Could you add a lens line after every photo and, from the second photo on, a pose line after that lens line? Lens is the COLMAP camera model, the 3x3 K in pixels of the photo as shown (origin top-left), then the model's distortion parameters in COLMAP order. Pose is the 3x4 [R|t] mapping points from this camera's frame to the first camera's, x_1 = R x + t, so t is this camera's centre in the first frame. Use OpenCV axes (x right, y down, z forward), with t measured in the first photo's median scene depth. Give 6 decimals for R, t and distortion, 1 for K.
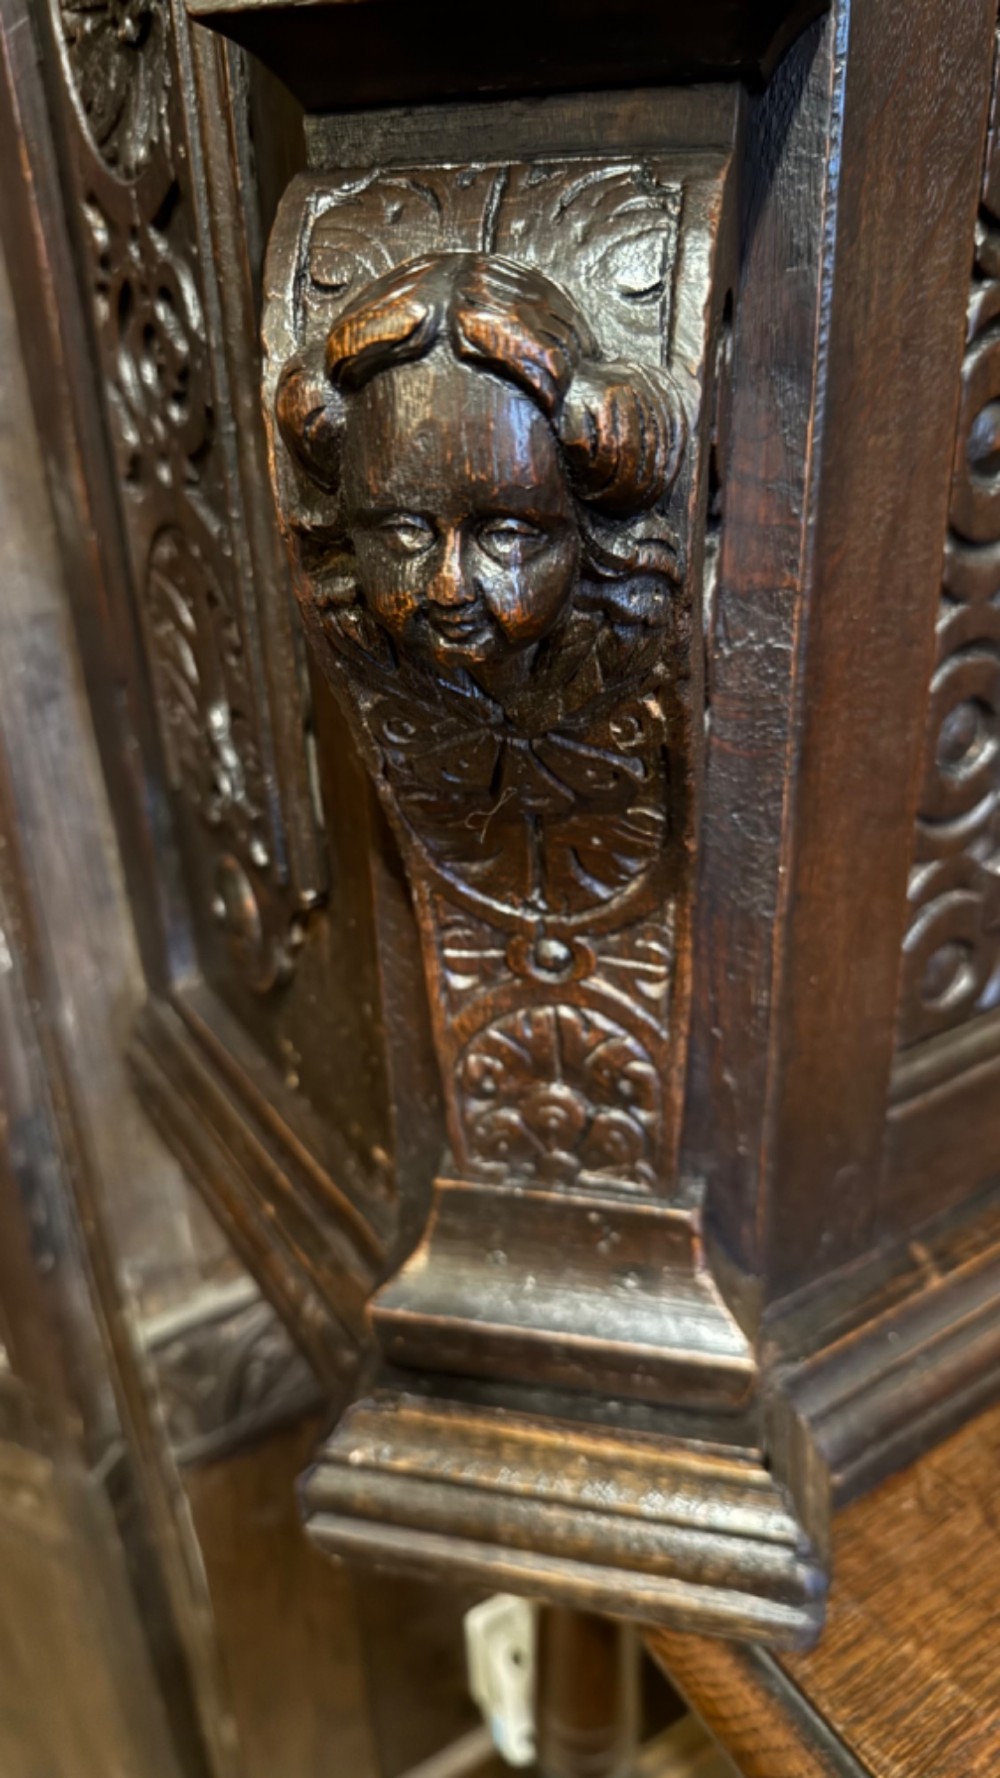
lens RADIAL K [[1282.4, 0, 490.5], [0, 1282.4, 887.2], [0, 0, 1]] dist [-0.001801, -0.044467]
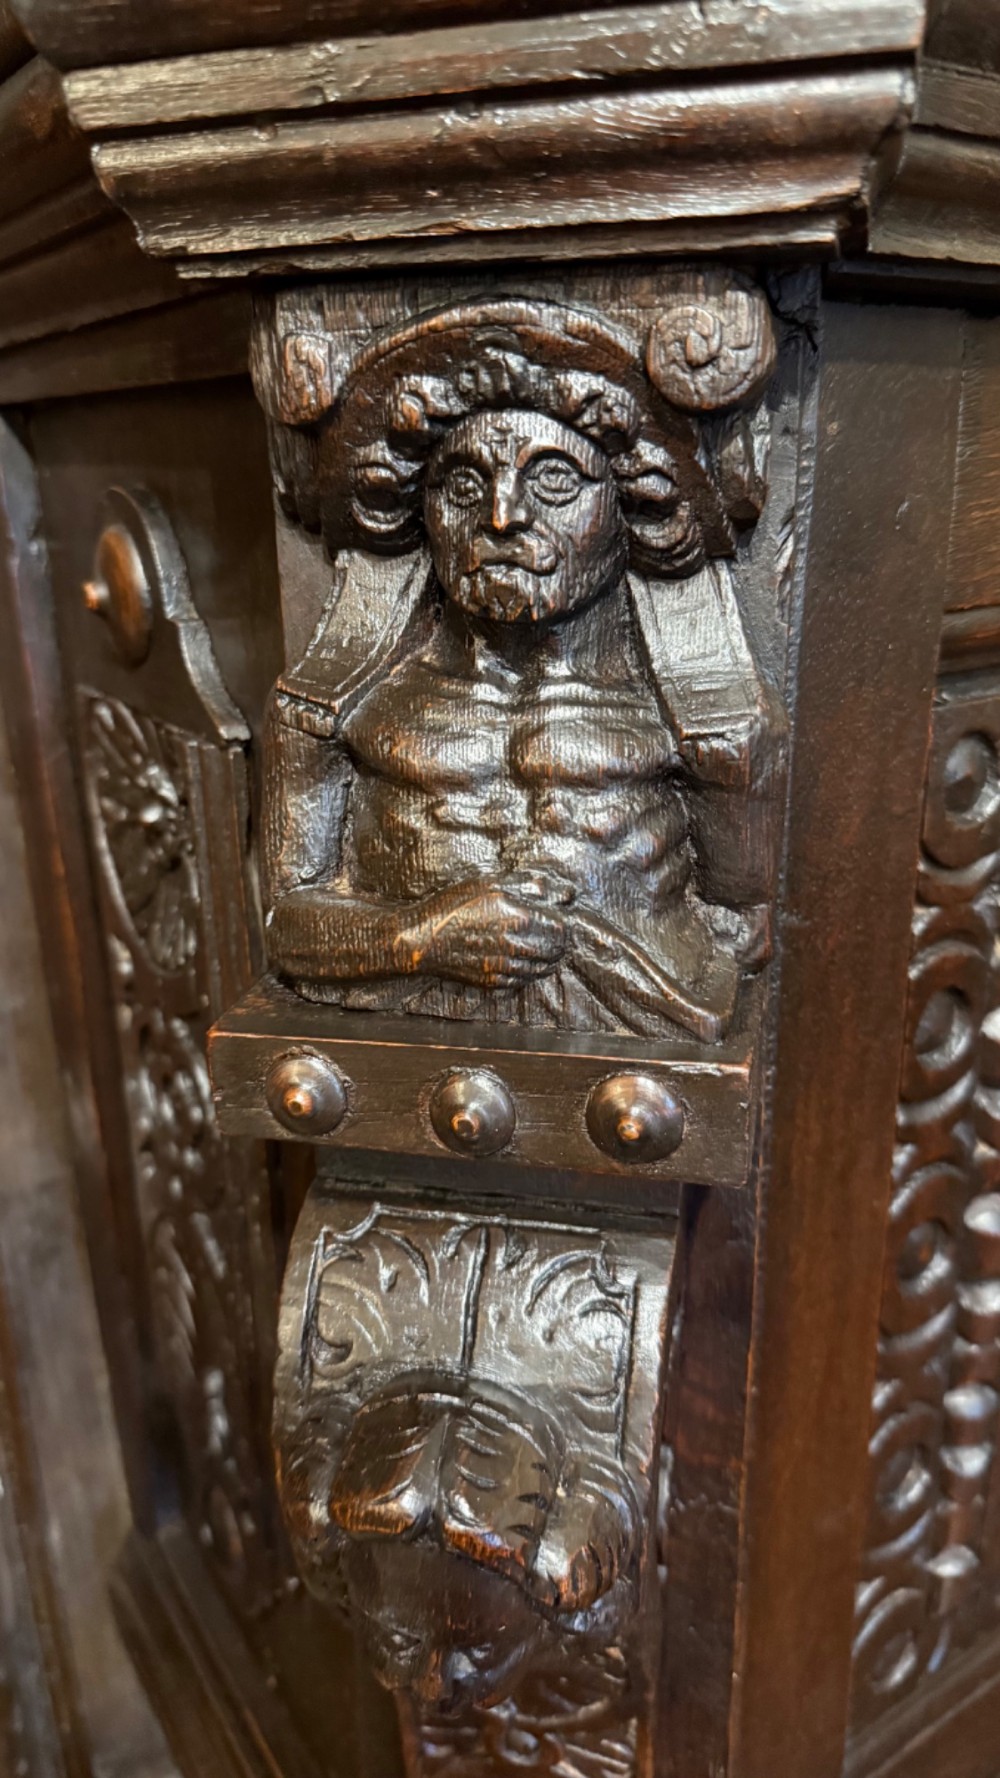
lens RADIAL K [[1291.1, 0, 494.2], [0, 1291.1, 880.7], [0, 0, 1]] dist [-0.022976, -0.018451]
pose [[0.999792, 0.012377, 0.016229, -0.002495], [-0.010024, 0.990407, -0.137818, -0.472886], [-0.017779, 0.137626, 0.990325, -0.145628]]
